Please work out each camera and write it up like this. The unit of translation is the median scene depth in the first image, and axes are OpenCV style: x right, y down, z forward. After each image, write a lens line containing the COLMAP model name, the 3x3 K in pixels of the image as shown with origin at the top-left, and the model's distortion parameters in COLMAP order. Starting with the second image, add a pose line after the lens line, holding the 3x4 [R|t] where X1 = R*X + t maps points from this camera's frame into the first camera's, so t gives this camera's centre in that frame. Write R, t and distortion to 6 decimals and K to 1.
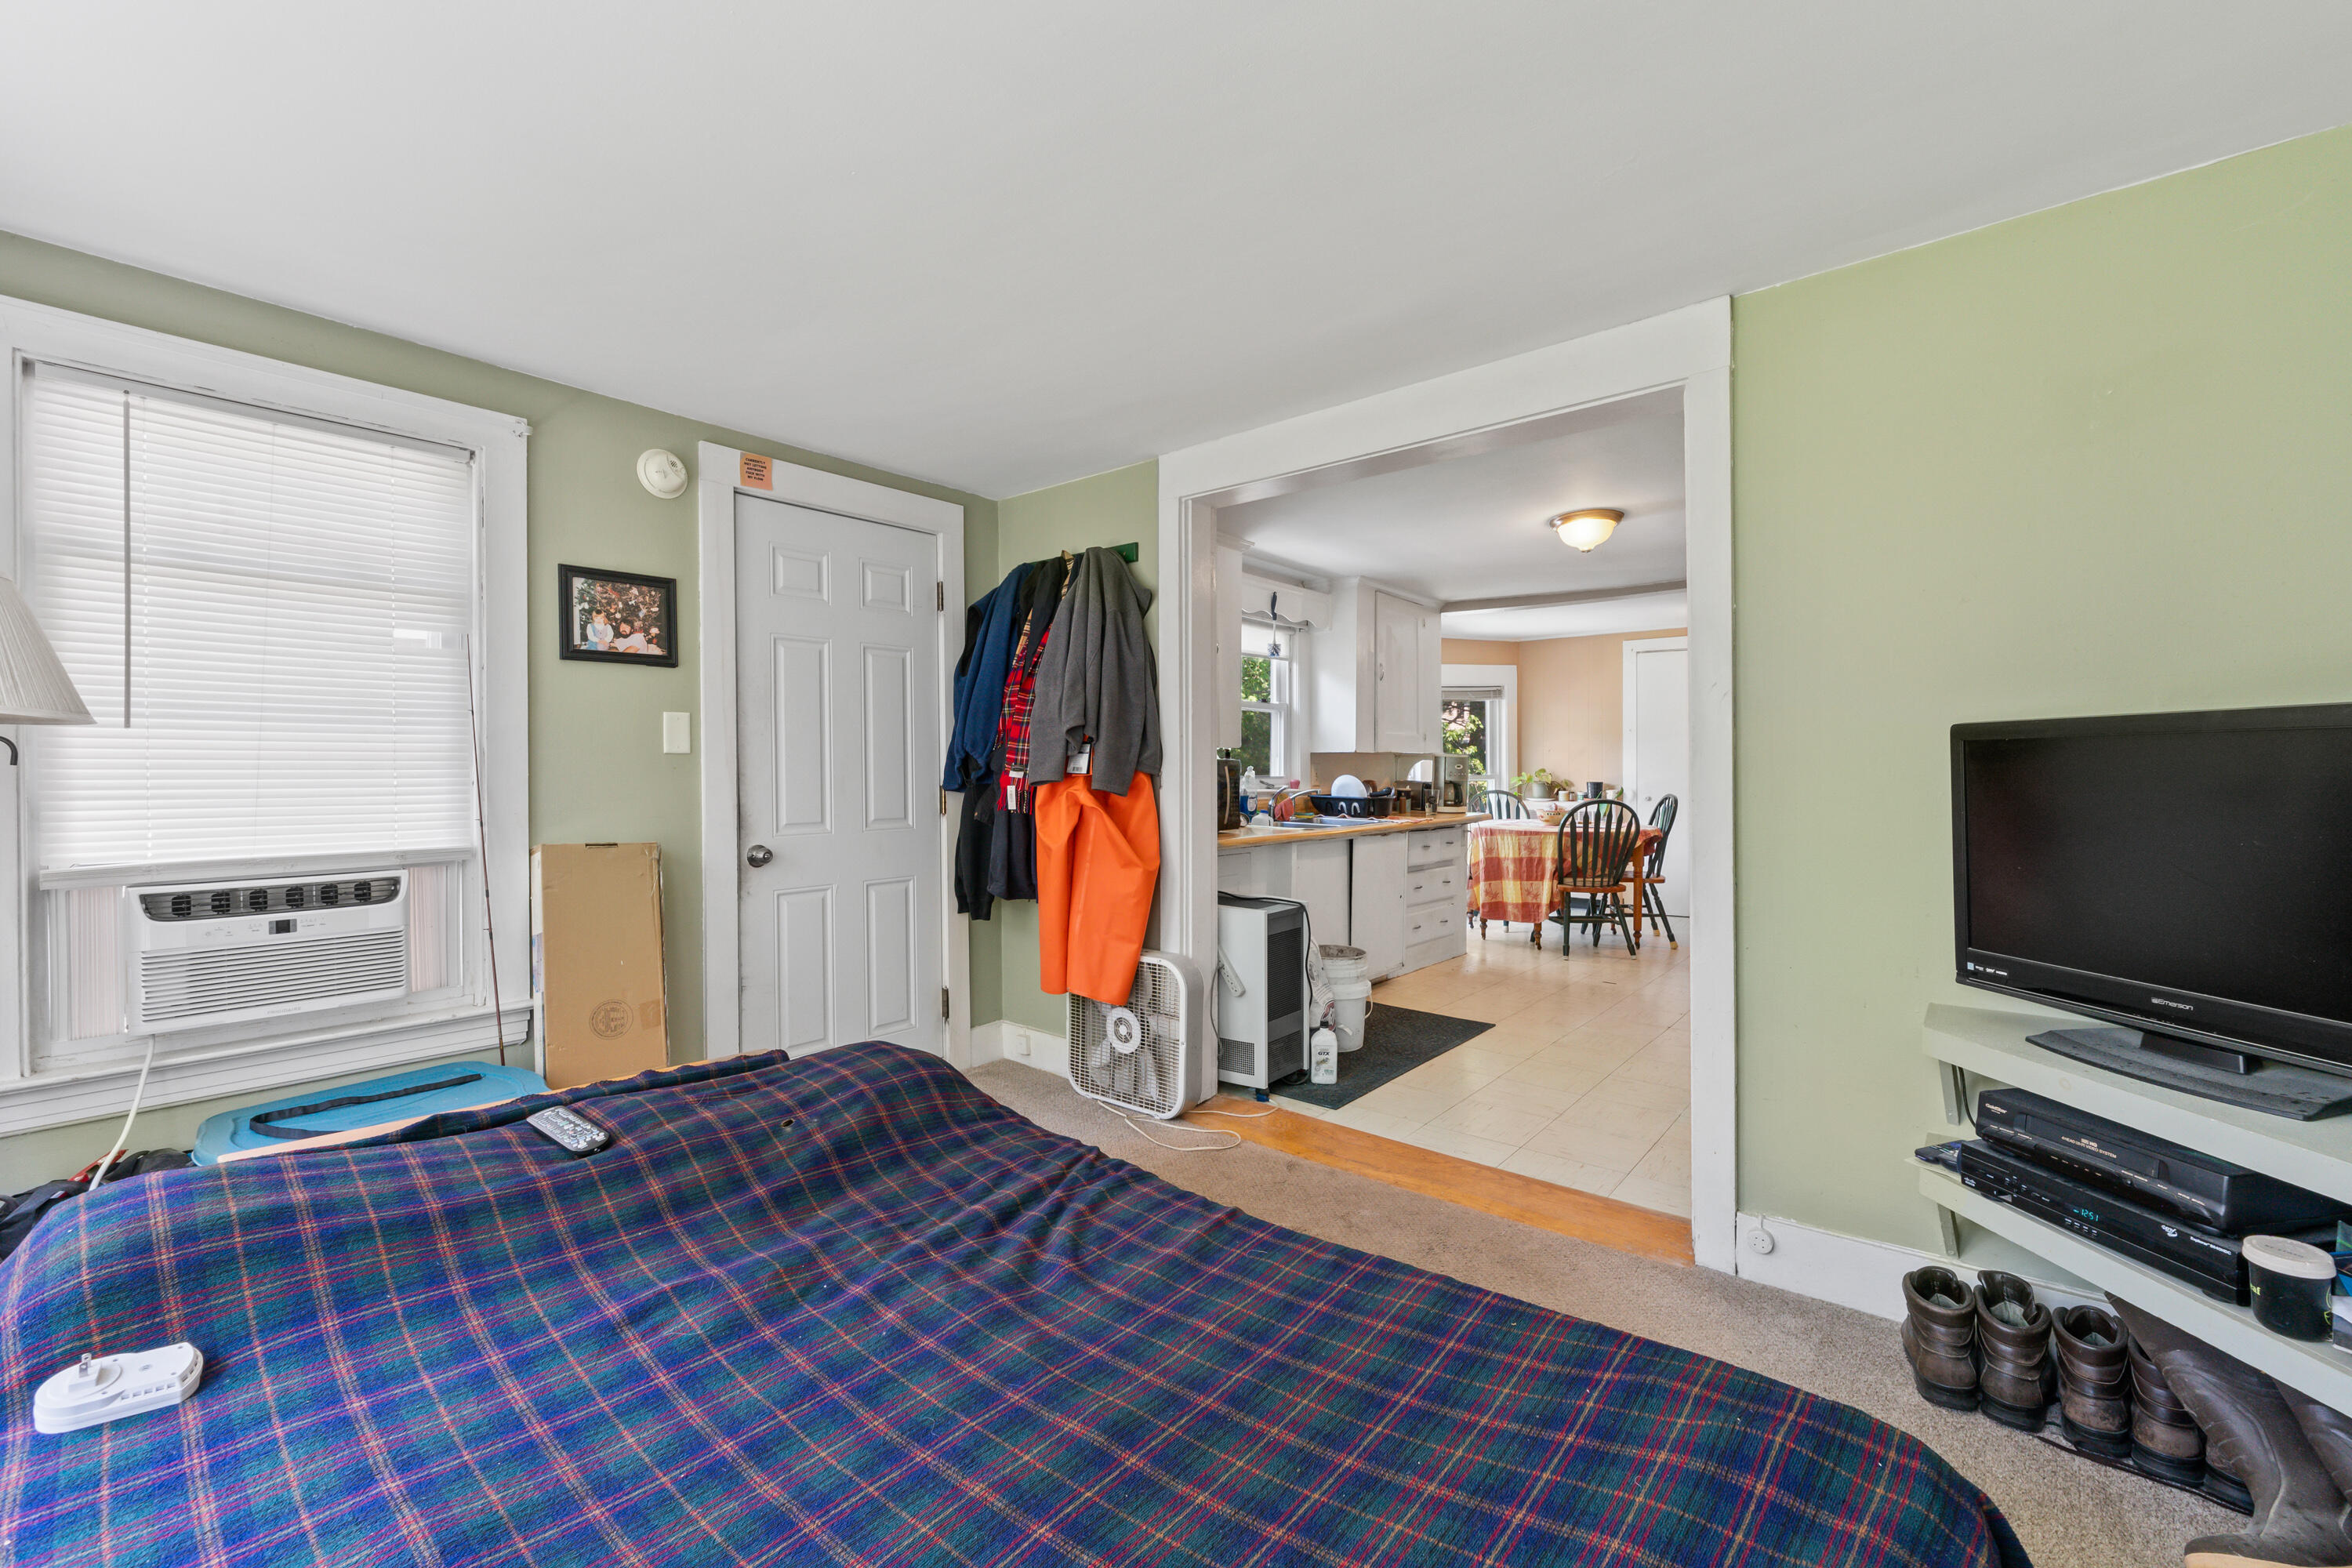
lens RADIAL K [[998.6, 0, 1180.1], [0, 998.6, 767.7], [0, 0, 1]] dist [0.000121, -0.000193]
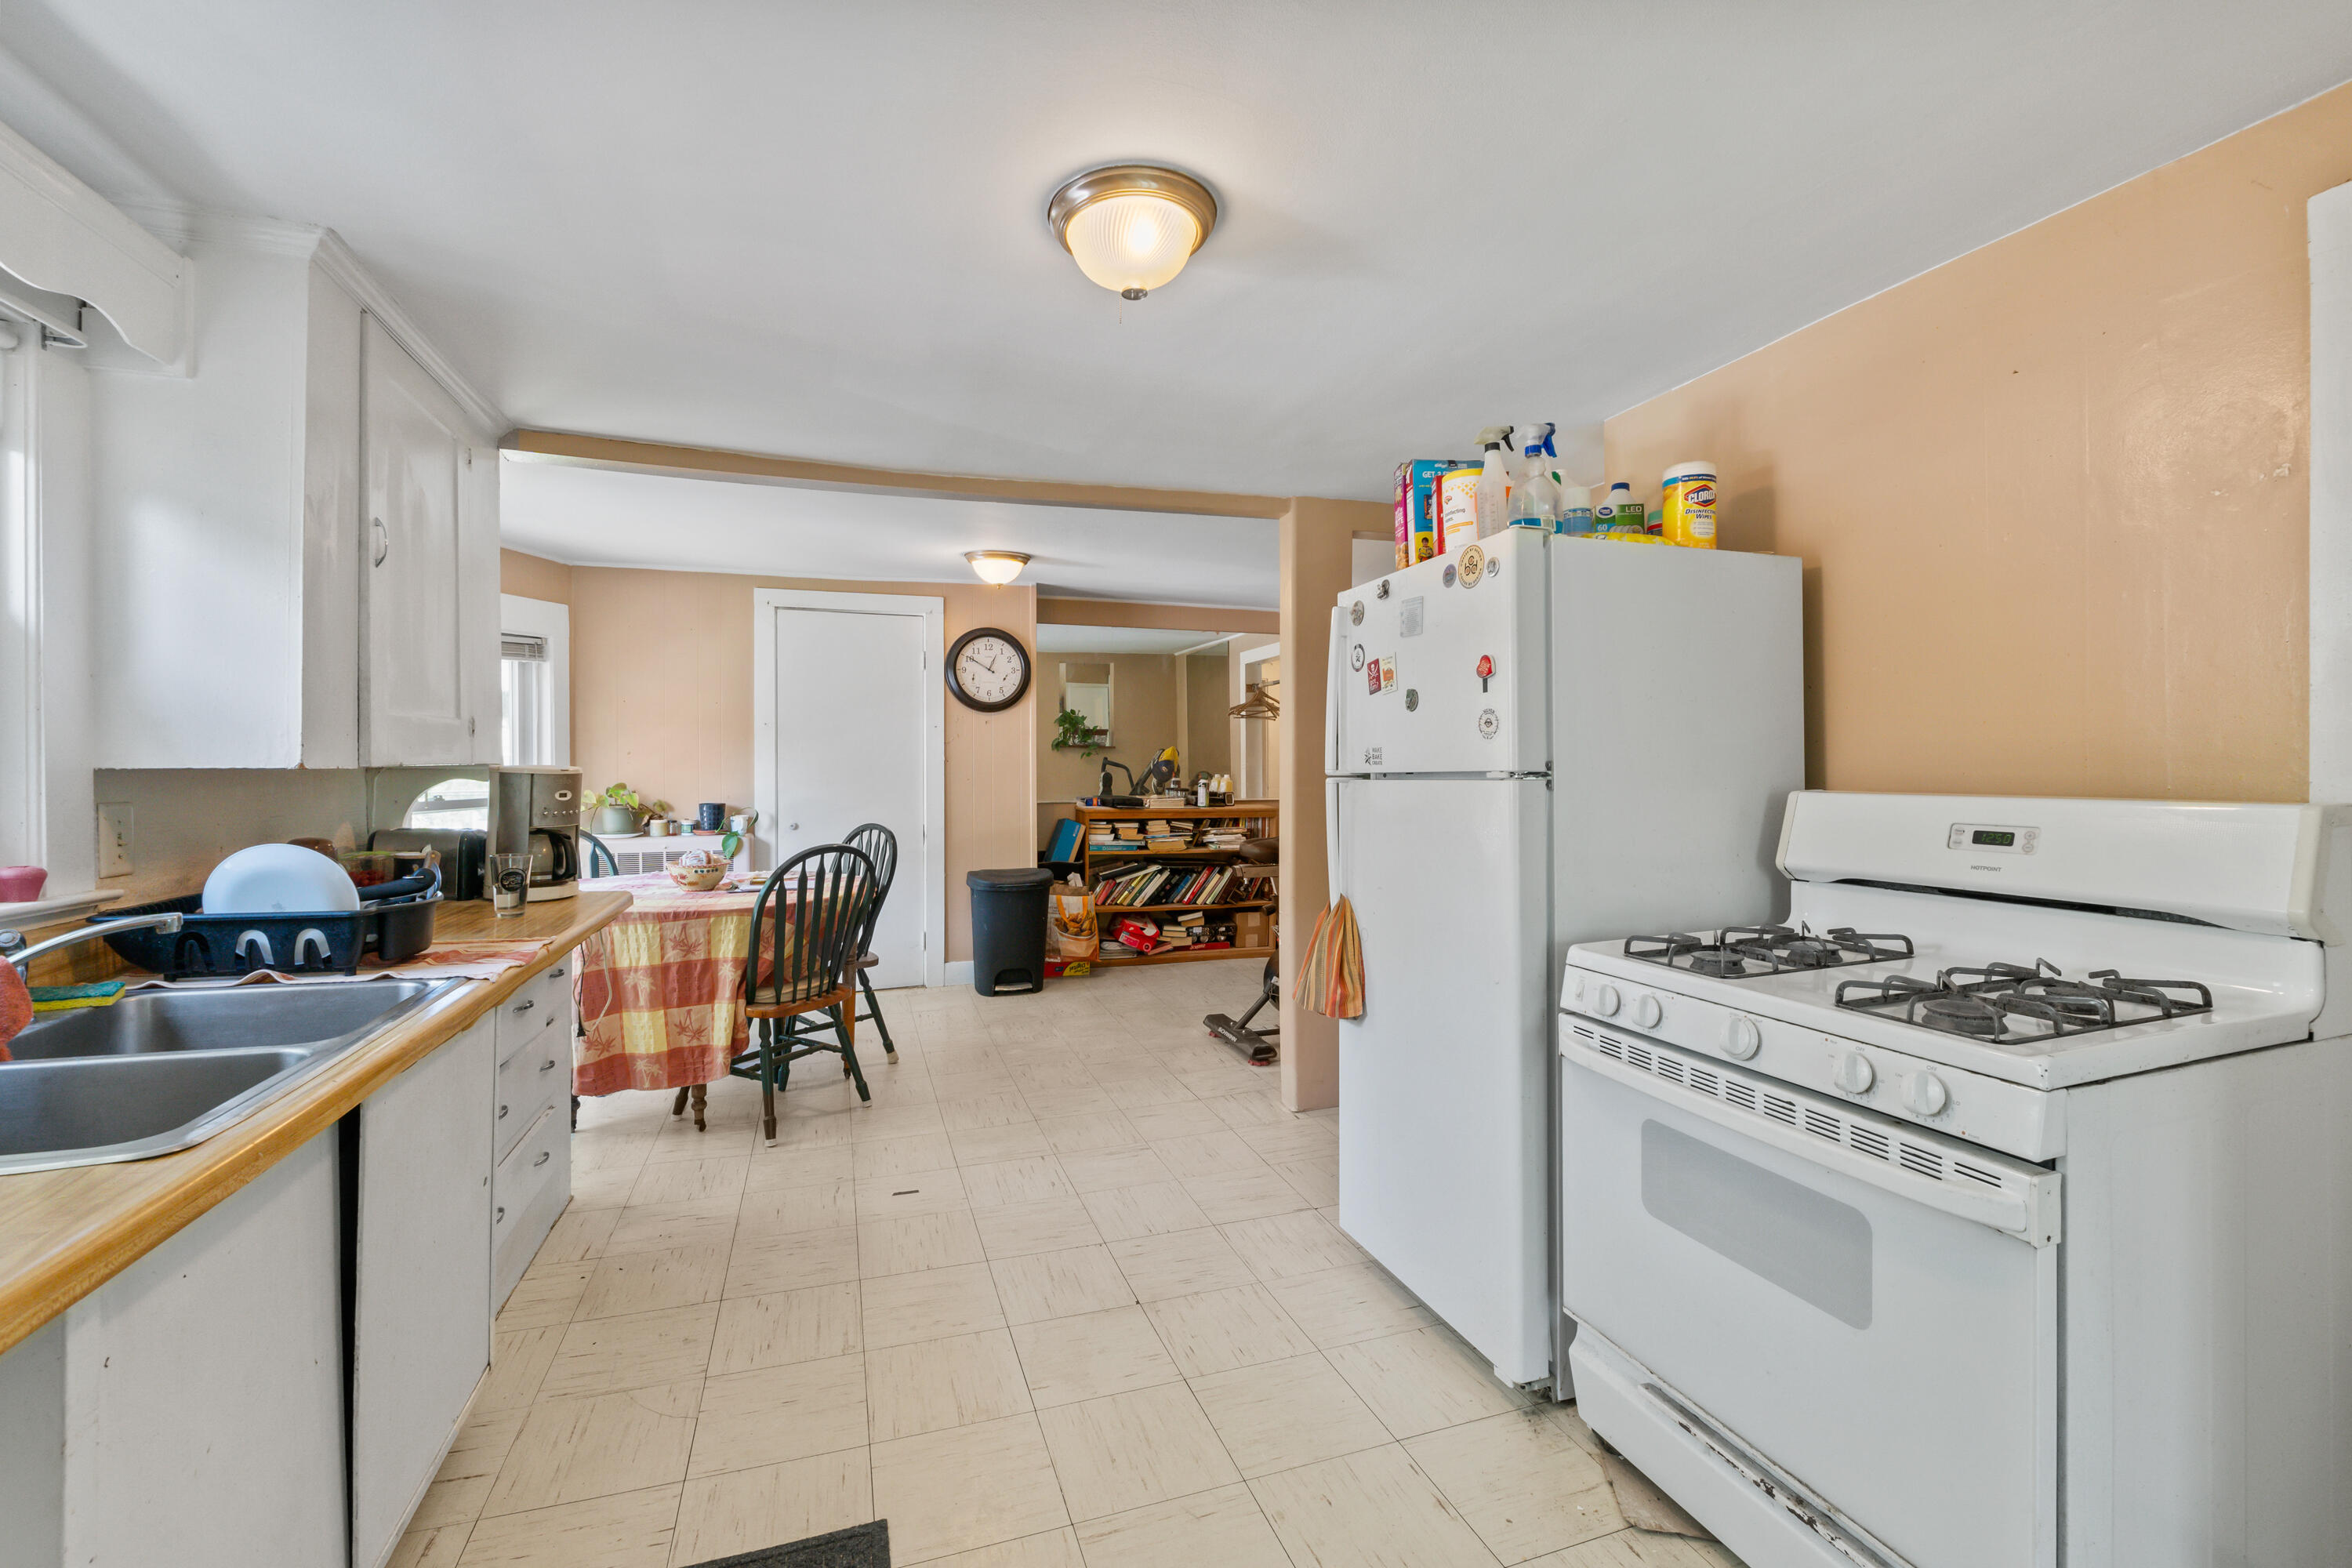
lens RADIAL K [[998.6, 0, 1180.1], [0, 998.6, 767.7], [0, 0, 1]] dist [0.000121, -0.000193]
pose [[0.531653, -0.005986, 0.846941, 0.046428], [-0.000435, 0.999973, 0.007340, -0.017036], [-0.846962, -0.004271, 0.531636, 0.524729]]
